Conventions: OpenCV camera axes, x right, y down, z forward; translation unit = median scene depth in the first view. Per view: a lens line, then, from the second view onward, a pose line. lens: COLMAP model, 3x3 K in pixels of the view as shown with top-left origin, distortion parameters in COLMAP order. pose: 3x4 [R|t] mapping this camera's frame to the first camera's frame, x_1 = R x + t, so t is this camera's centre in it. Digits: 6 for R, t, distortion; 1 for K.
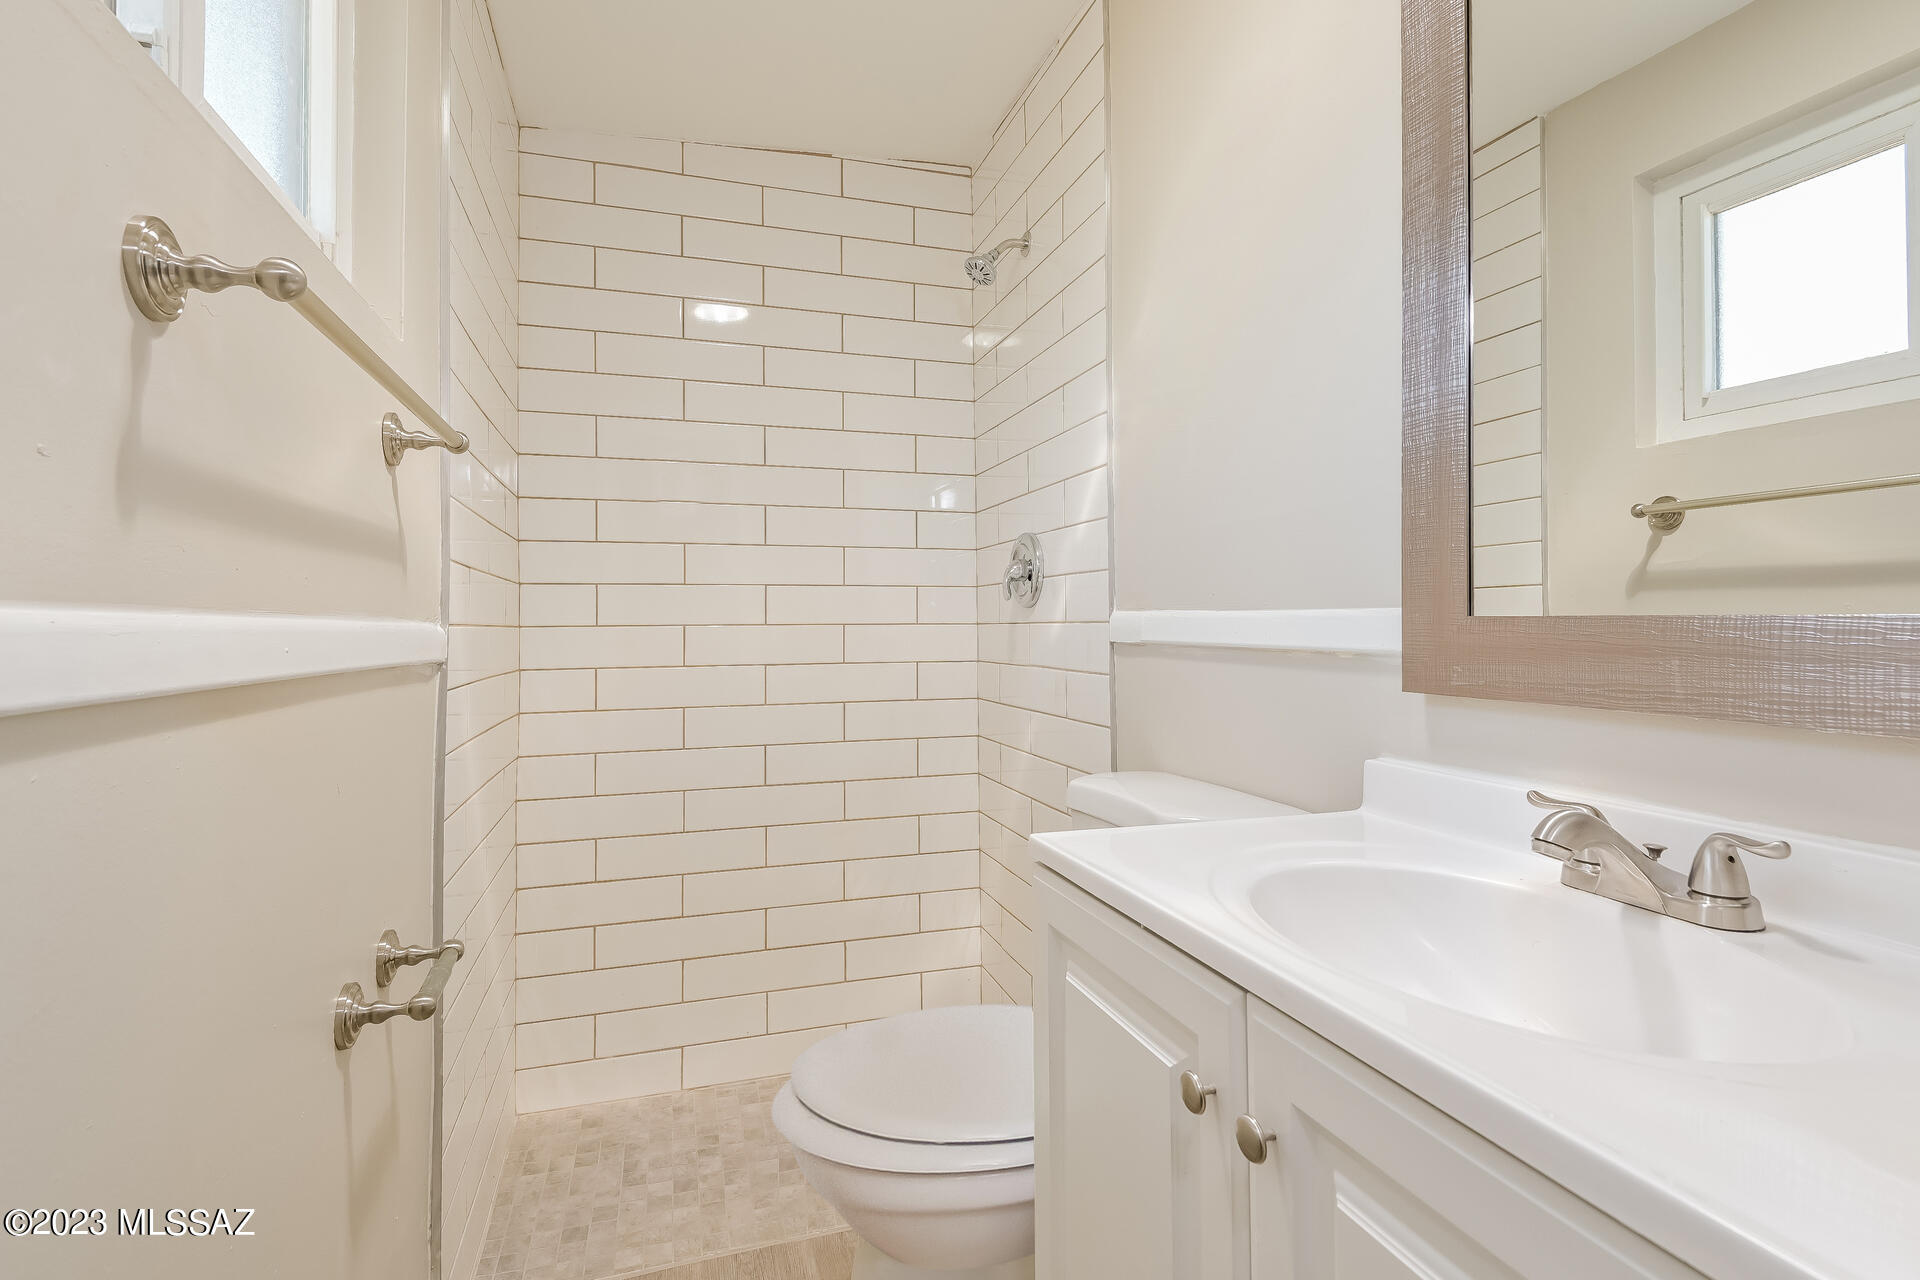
lens RADIAL K [[924.1, 0, 959.7], [0, 924.1, 626.9], [0, 0, 1]] dist [-0.027763, -0.001402]
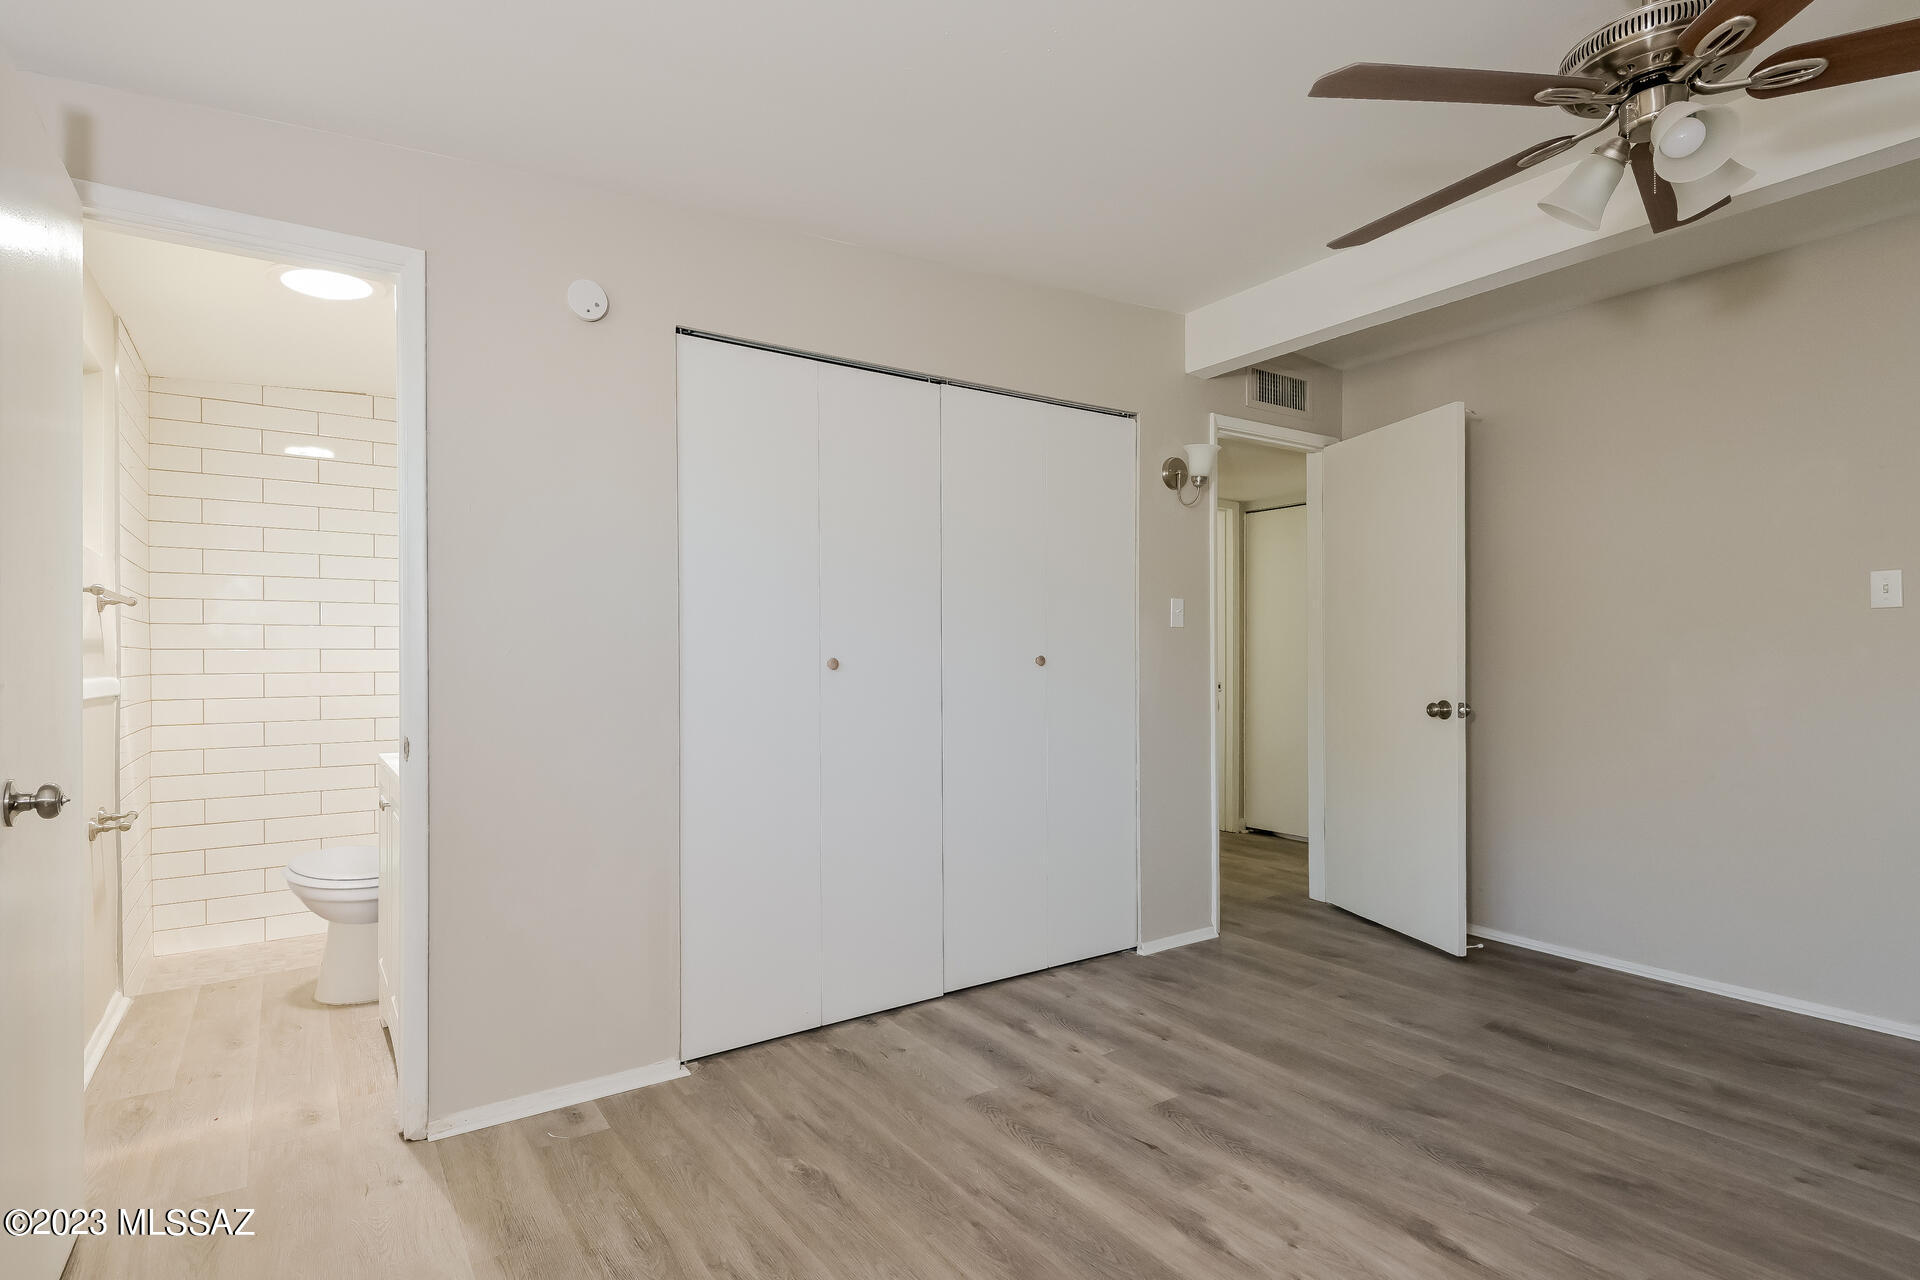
lens RADIAL K [[924.1, 0, 957.7], [0, 924.1, 656.3], [0, 0, 1]] dist [-0.027763, -0.001402]
pose [[0.954002, -0.006207, 0.299735, 0.432253], [0.006089, 0.999981, 0.001328, -0.028195], [-0.299737, 0.000558, 0.954022, -1.020519]]
